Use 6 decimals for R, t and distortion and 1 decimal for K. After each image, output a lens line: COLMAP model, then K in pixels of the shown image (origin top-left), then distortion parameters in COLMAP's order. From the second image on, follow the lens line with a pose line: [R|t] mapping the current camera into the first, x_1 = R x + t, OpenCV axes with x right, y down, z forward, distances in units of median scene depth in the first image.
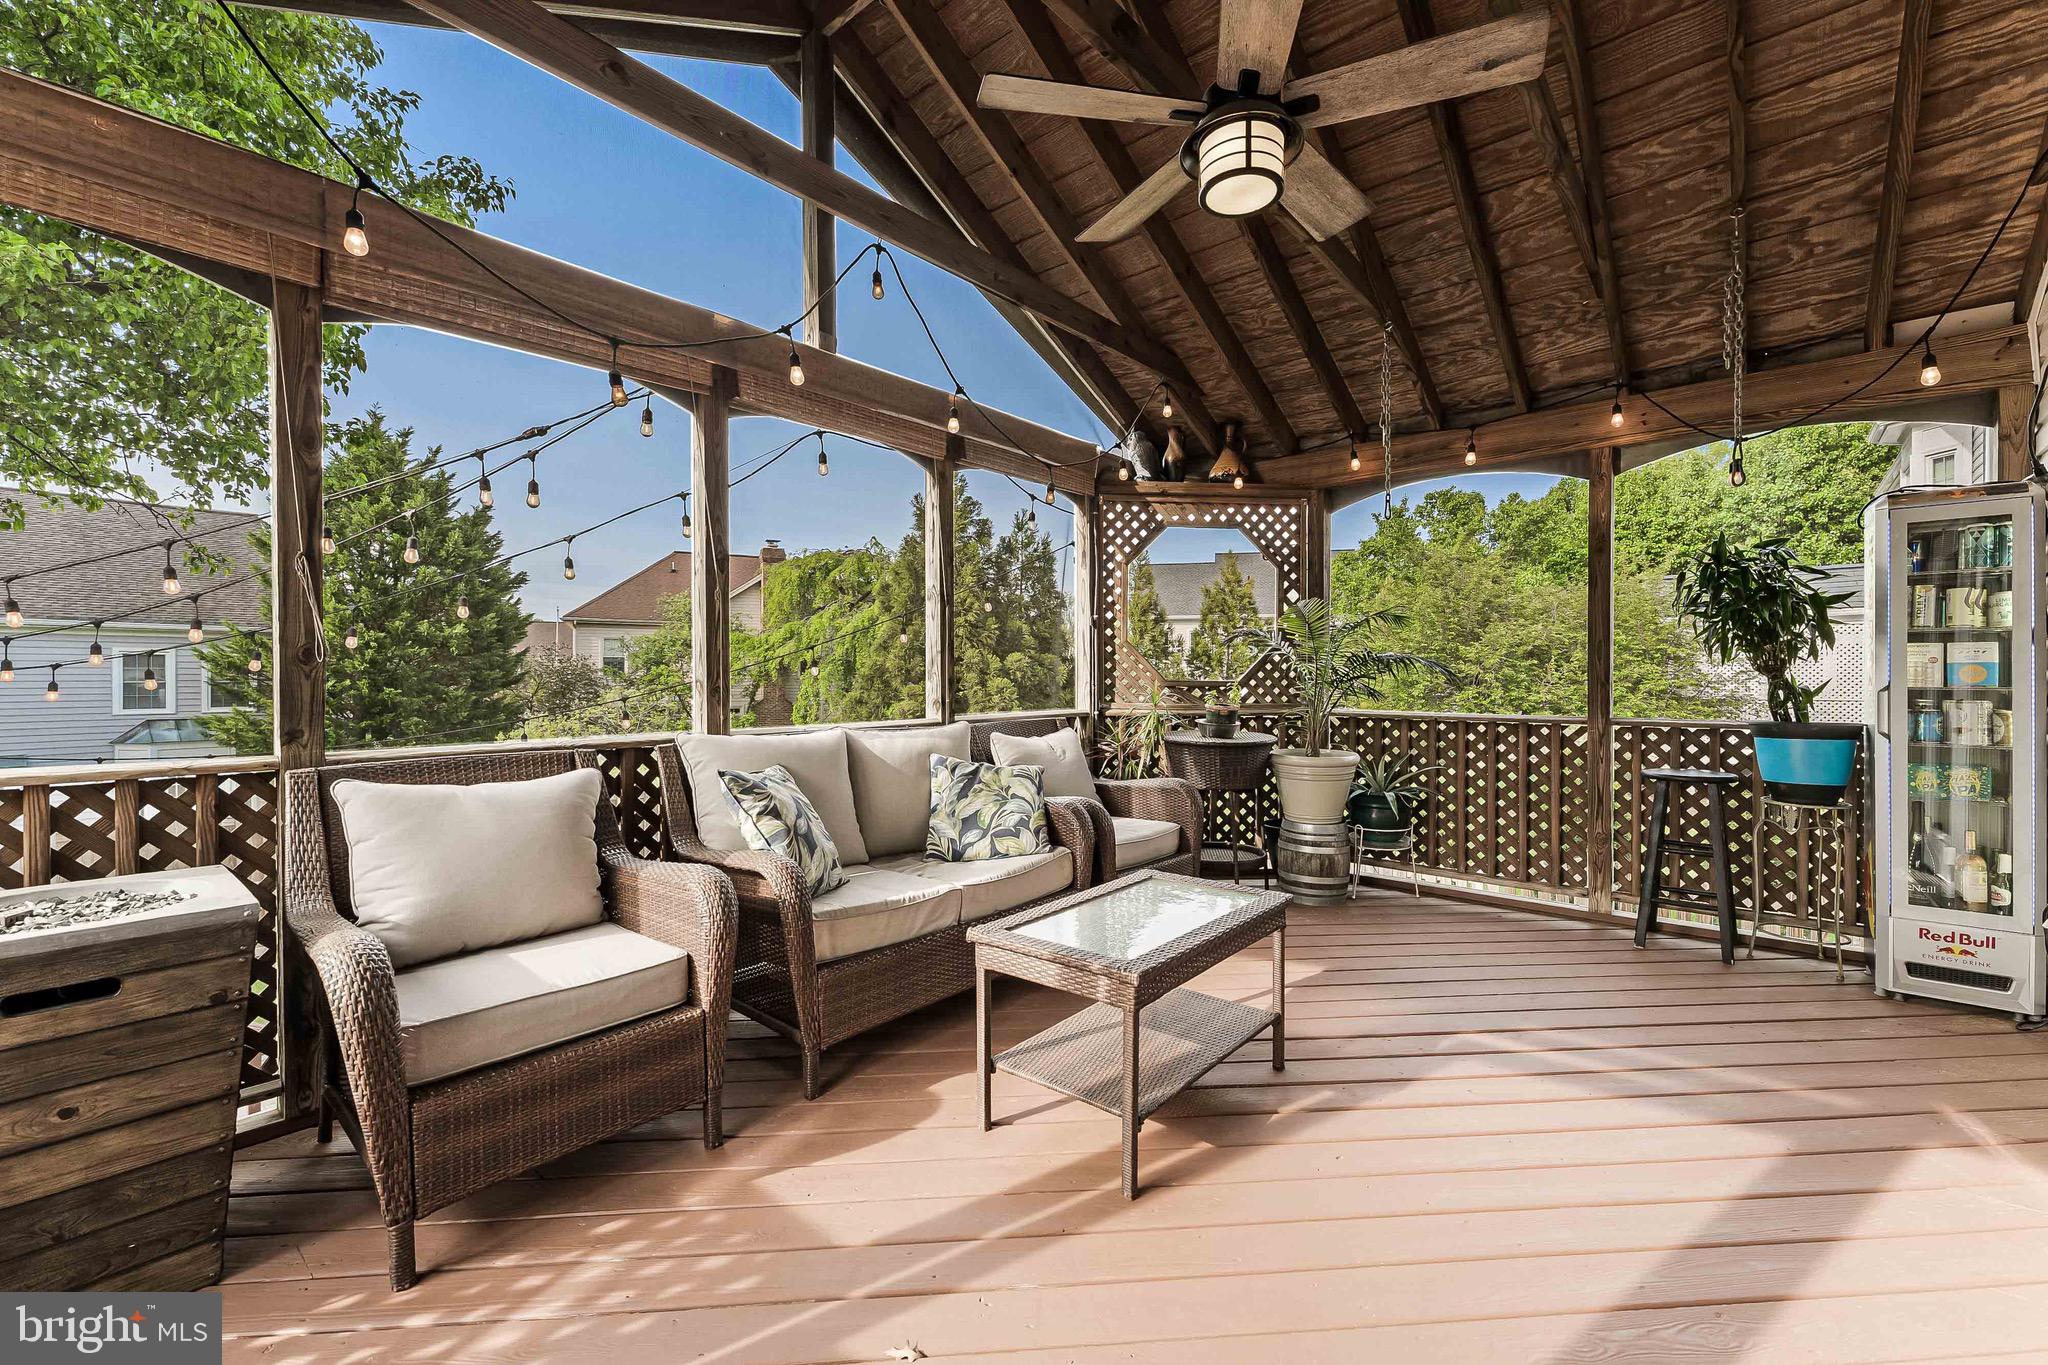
lens RADIAL K [[832.3, 0, 1024.0], [0, 832.3, 682.5], [0, 0, 1]] dist [0.000136, 0.000057]
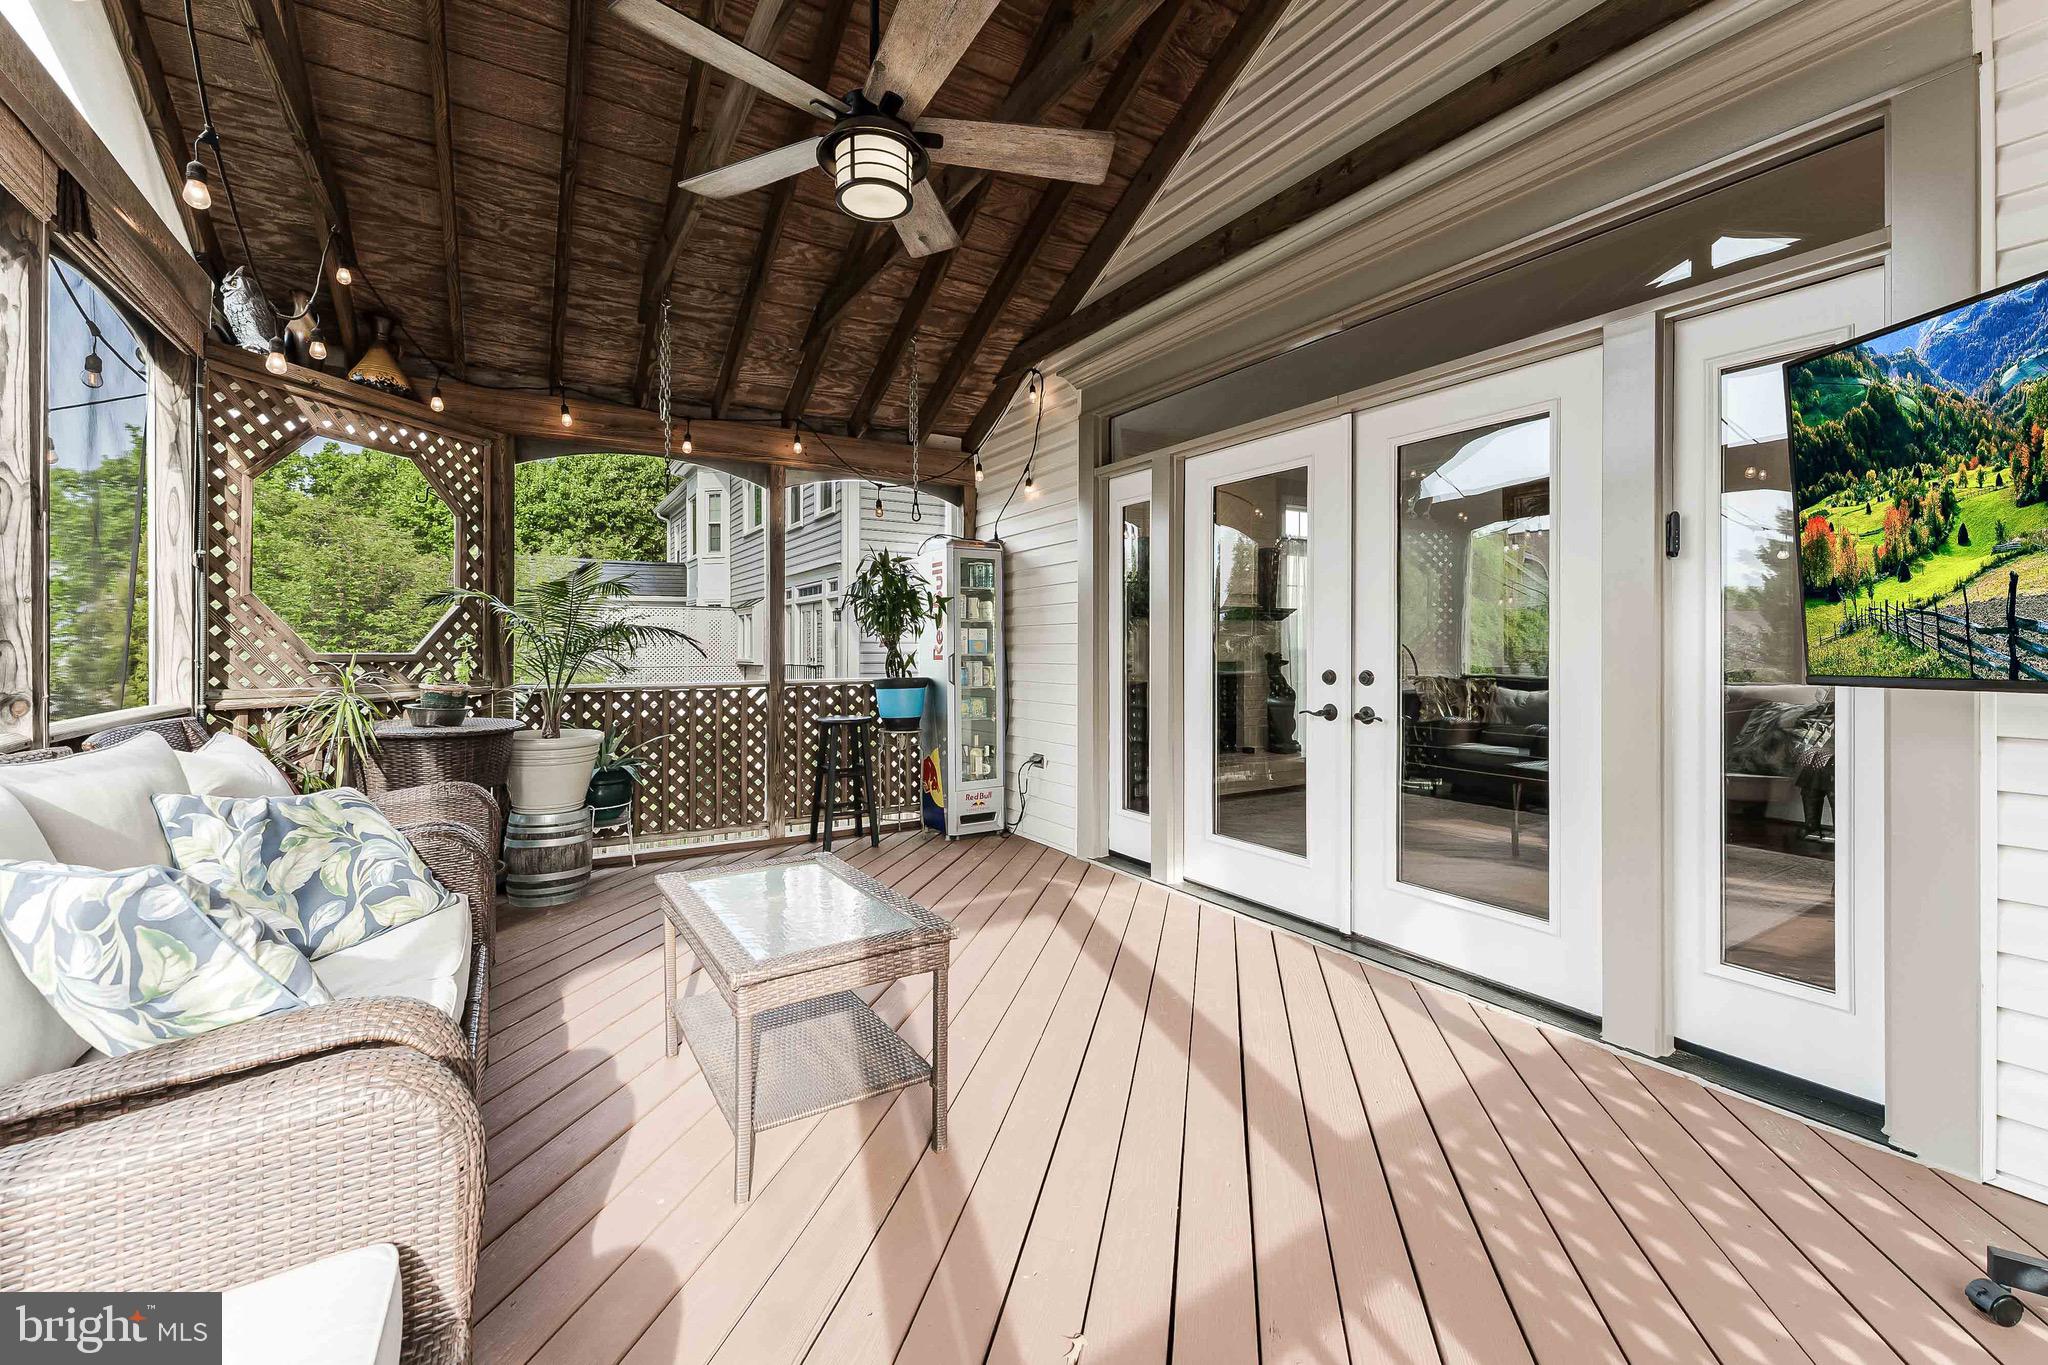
lens RADIAL K [[836.0, 0, 1027.0], [0, 836.0, 639.3], [0, 0, 1]] dist [0.000419, 0.000078]
pose [[0.294896, 0.009419, 0.955483, -0.376392], [0.007816, 0.999894, -0.012270, -0.001573], [-0.955497, 0.011087, 0.294791, 0.261003]]
